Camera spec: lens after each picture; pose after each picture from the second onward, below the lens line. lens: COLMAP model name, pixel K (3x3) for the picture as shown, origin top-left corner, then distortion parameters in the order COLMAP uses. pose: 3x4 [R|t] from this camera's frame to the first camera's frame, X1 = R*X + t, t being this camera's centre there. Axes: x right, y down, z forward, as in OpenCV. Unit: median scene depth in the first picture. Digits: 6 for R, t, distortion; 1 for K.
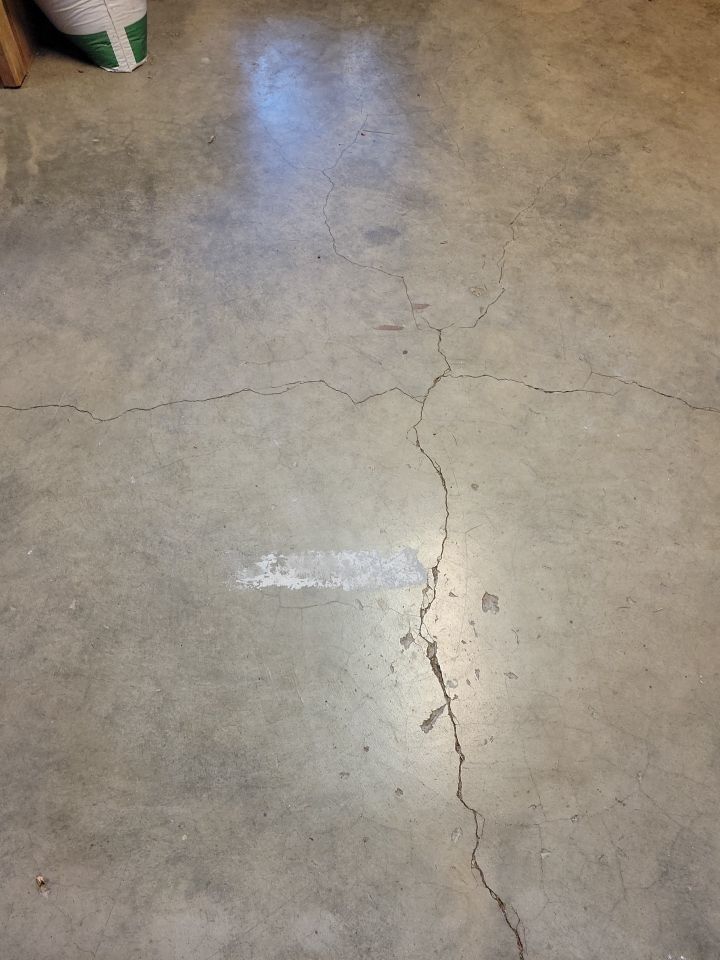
lens RADIAL K [[717.3, 0, 360.0], [0, 717.3, 484.1], [0, 0, 1]] dist [0.040211, -0.027559]
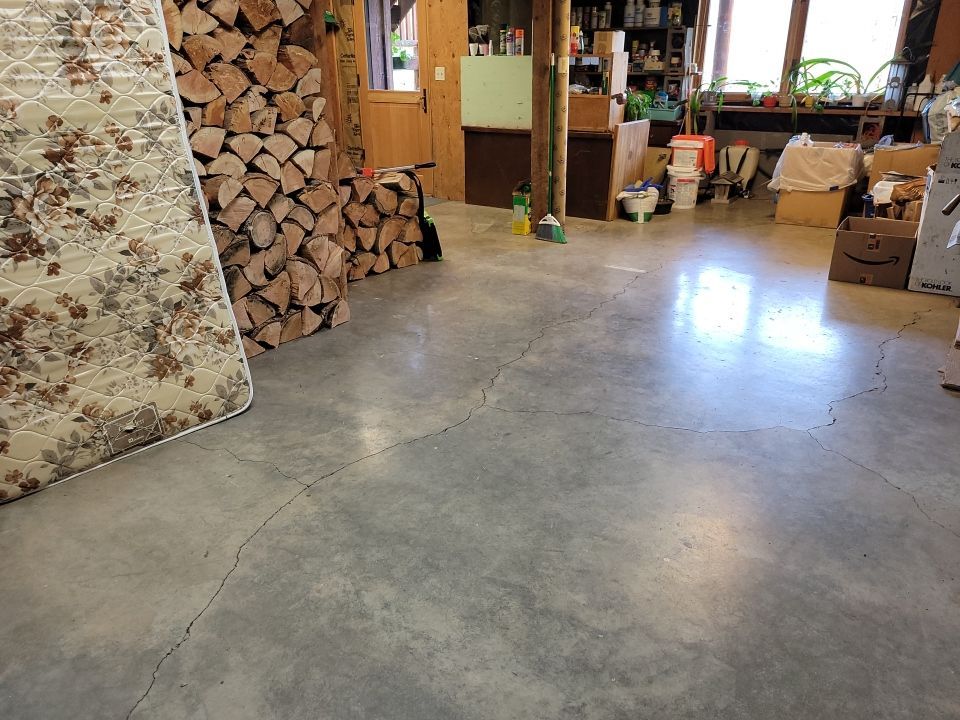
lens RADIAL K [[717.3, 0, 479.0], [0, 717.3, 354.9], [0, 0, 1]] dist [0.040211, -0.027559]
pose [[0.800129, 0.202755, -0.564522, 1.547489], [-0.498246, 0.748681, -0.437295, 2.441293], [0.333983, 0.631163, 0.700063, -1.710826]]
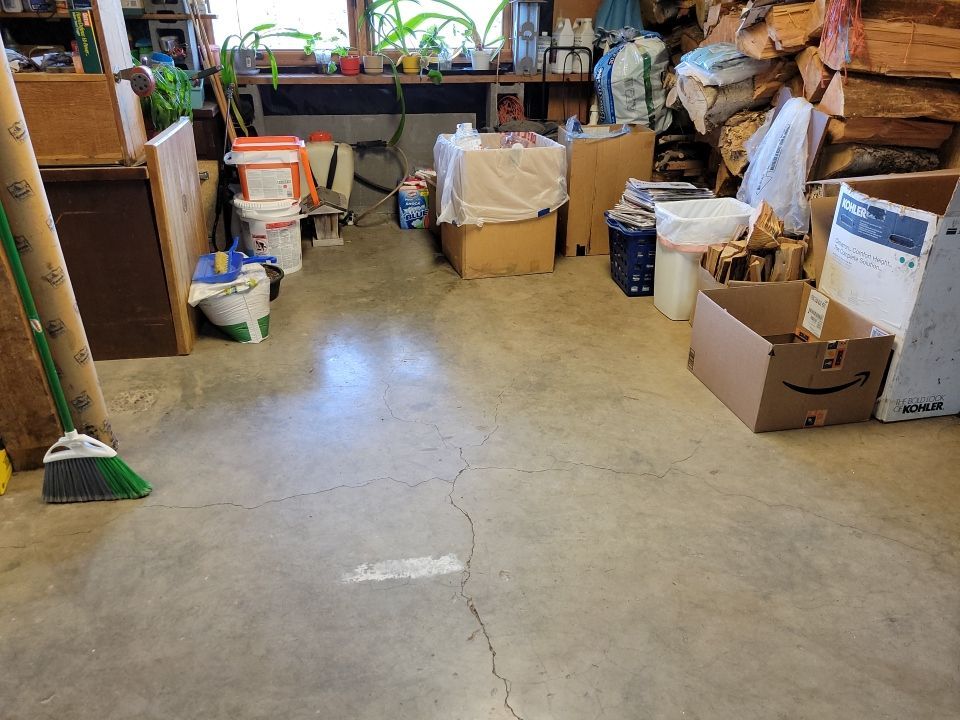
lens RADIAL K [[717.3, 0, 470.3], [0, 717.3, 367.6], [0, 0, 1]] dist [0.040211, -0.027559]
pose [[0.992301, -0.073115, 0.099965, -0.016112], [0.114363, 0.850747, -0.512982, 0.494049], [-0.047538, 0.520465, 0.852559, -0.501430]]
